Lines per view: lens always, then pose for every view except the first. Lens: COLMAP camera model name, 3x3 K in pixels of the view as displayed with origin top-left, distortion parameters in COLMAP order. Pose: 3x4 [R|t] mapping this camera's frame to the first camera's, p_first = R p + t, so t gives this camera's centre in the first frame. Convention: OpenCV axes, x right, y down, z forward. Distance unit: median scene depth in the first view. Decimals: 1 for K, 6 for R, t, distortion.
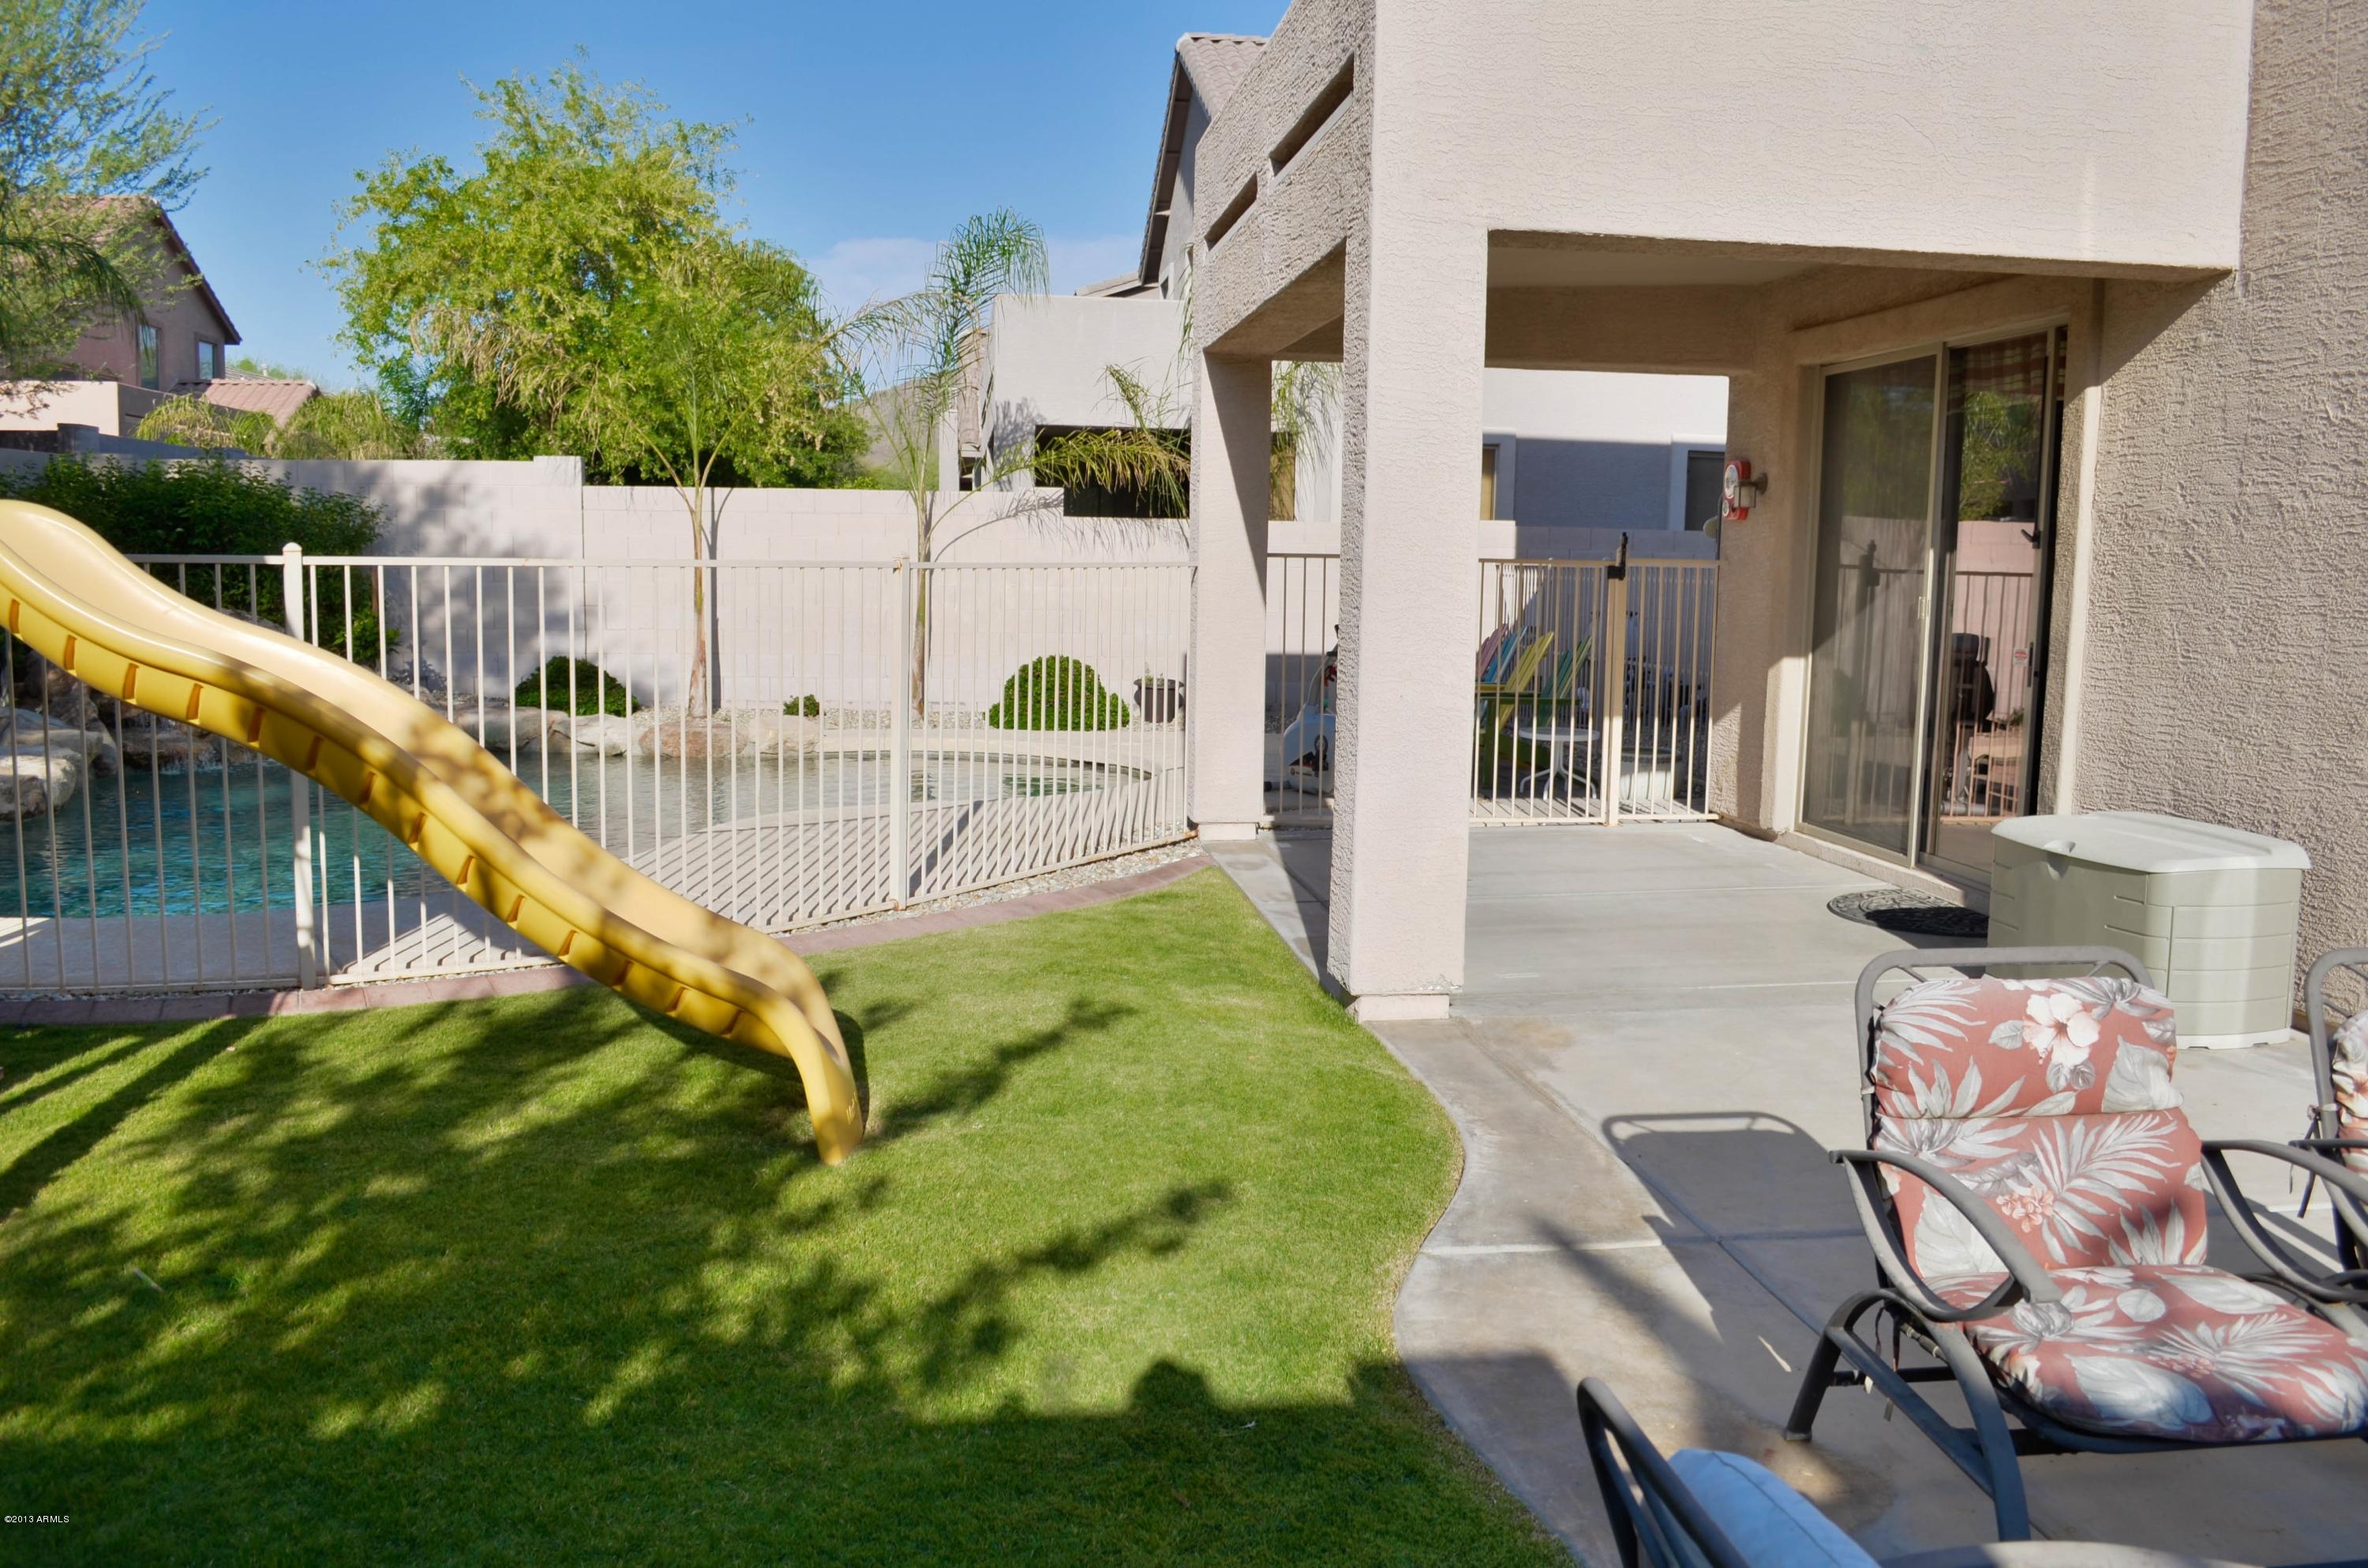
lens RADIAL K [[1857.9, 0, 1193.2], [0, 1857.9, 779.9], [0, 0, 1]] dist [-0.082290, 0.011057]
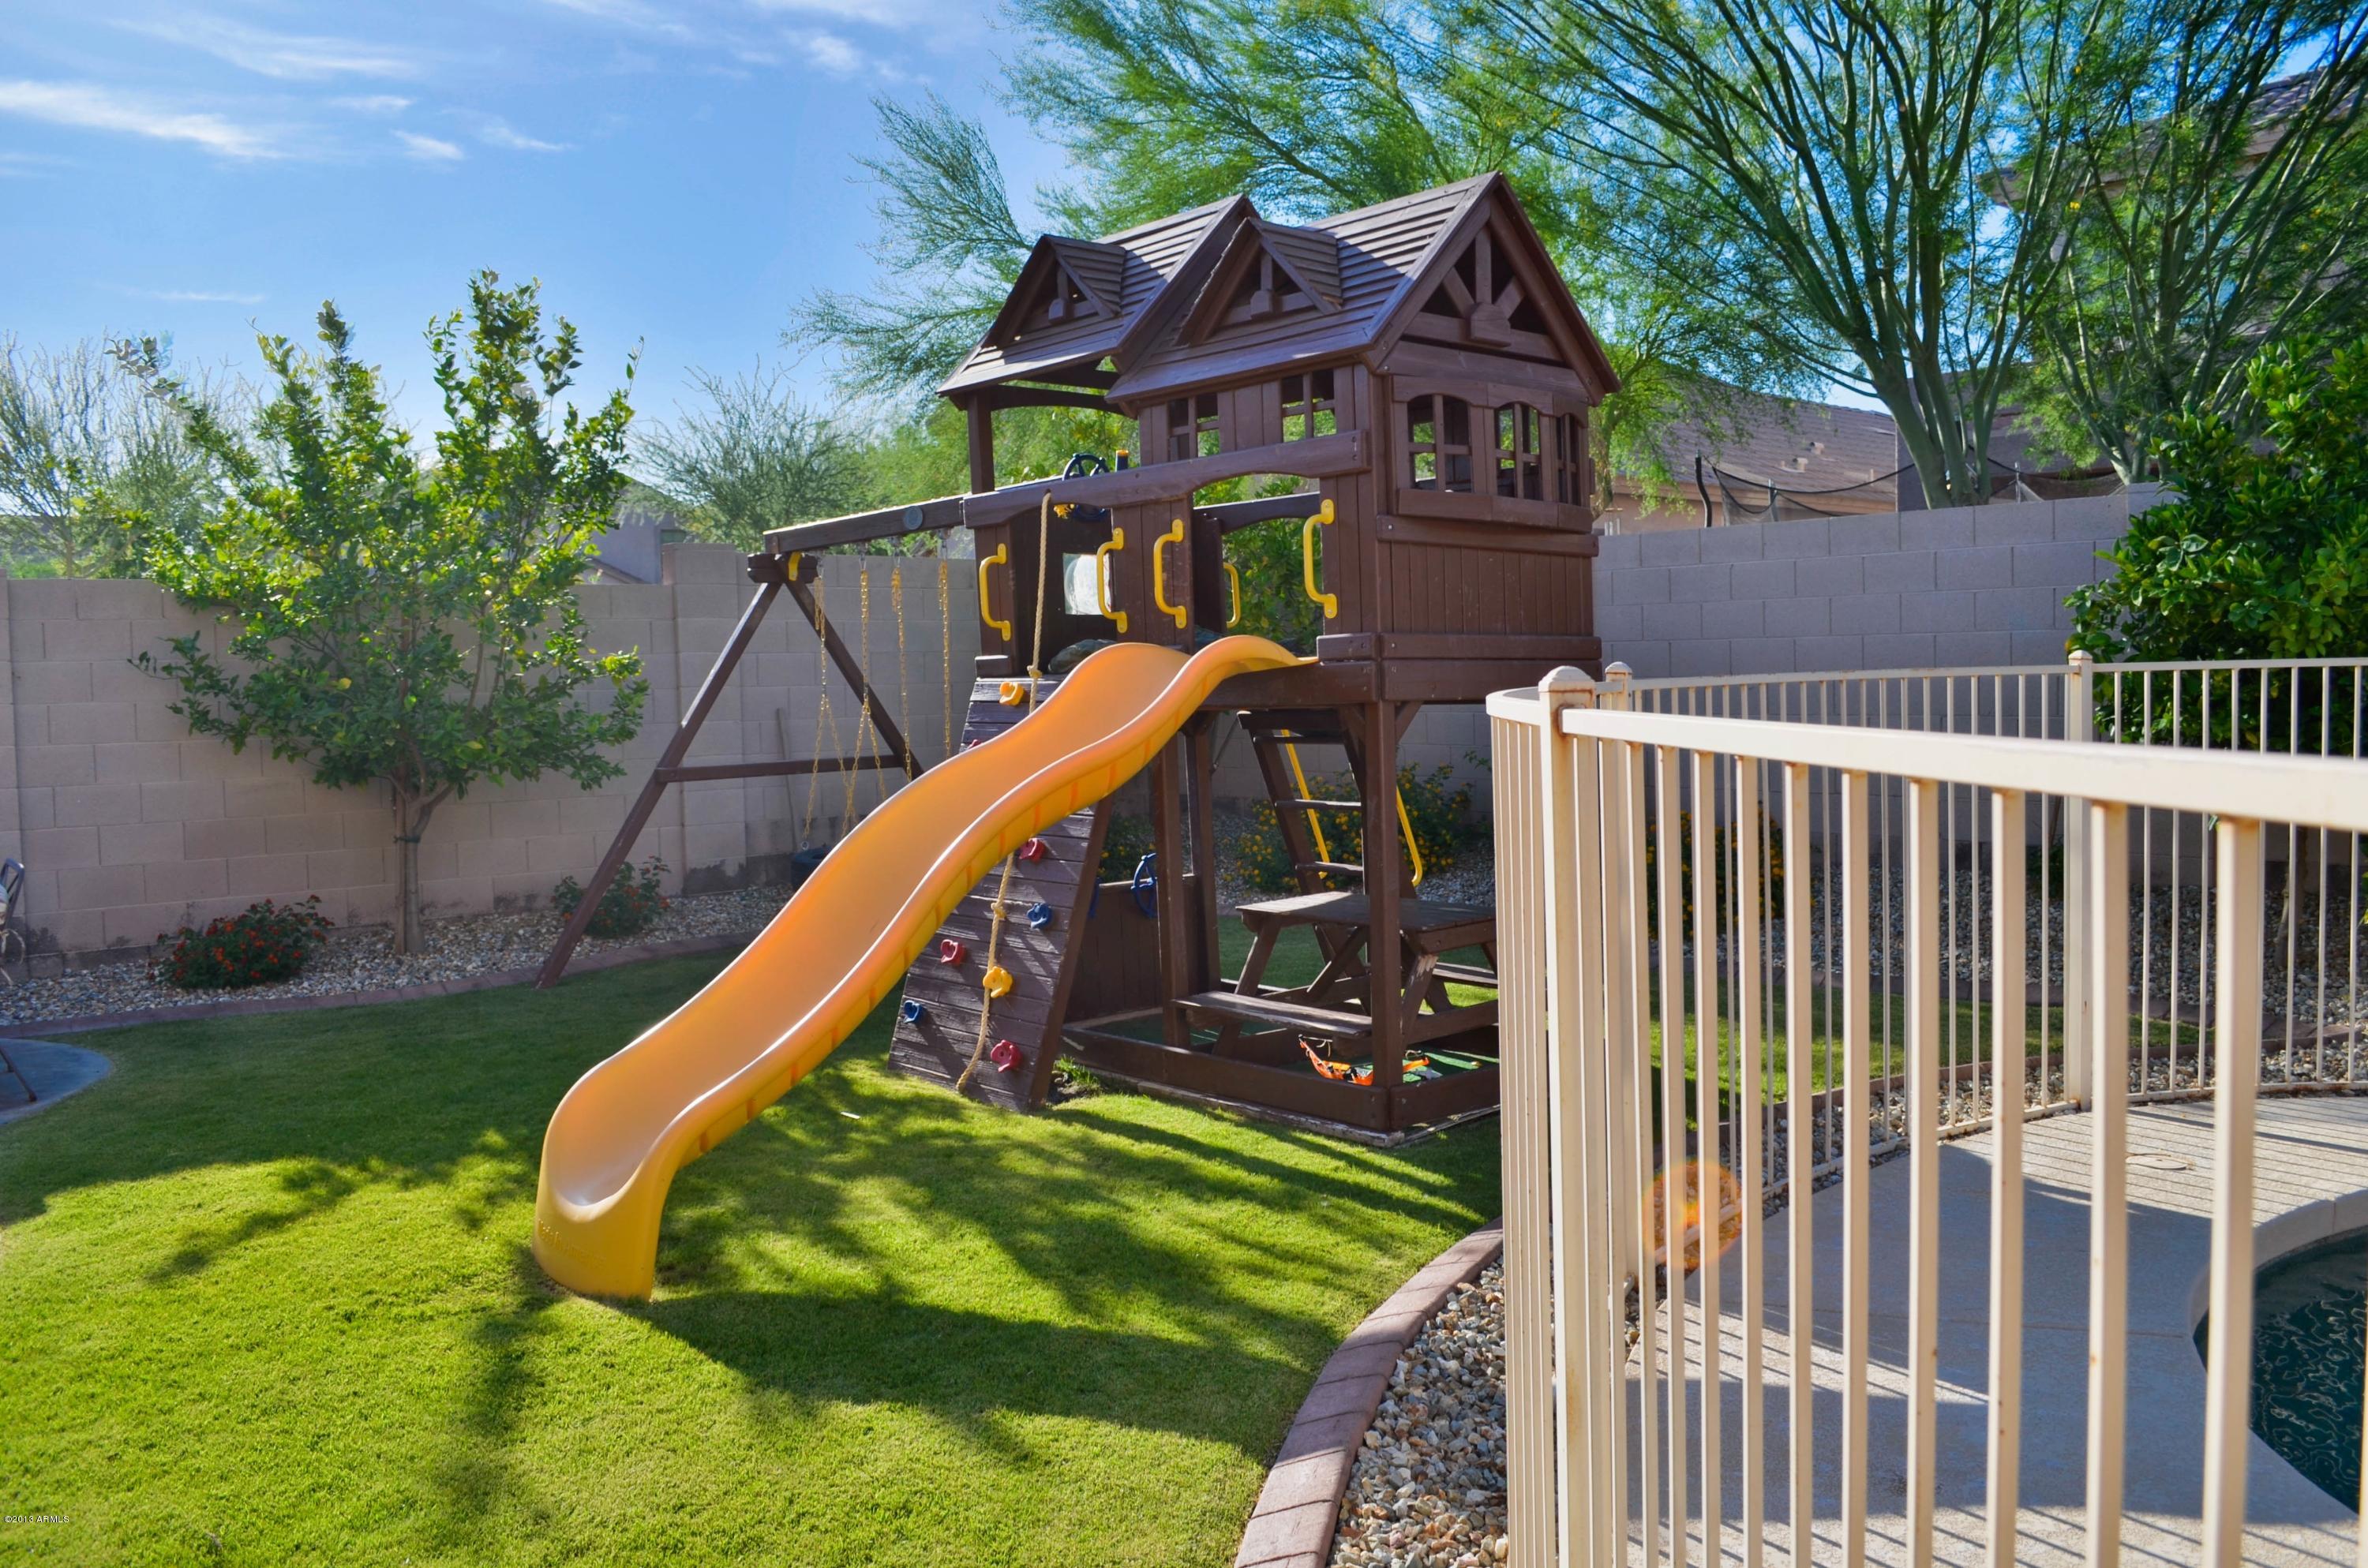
lens RADIAL K [[1857.9, 0, 1193.2], [0, 1857.9, 779.9], [0, 0, 1]] dist [-0.082290, 0.011057]
pose [[-0.834739, 0.019797, -0.550289, 0.080145], [-0.067040, 0.988266, 0.137247, -0.248296], [0.546549, 0.151457, -0.823617, 2.179589]]
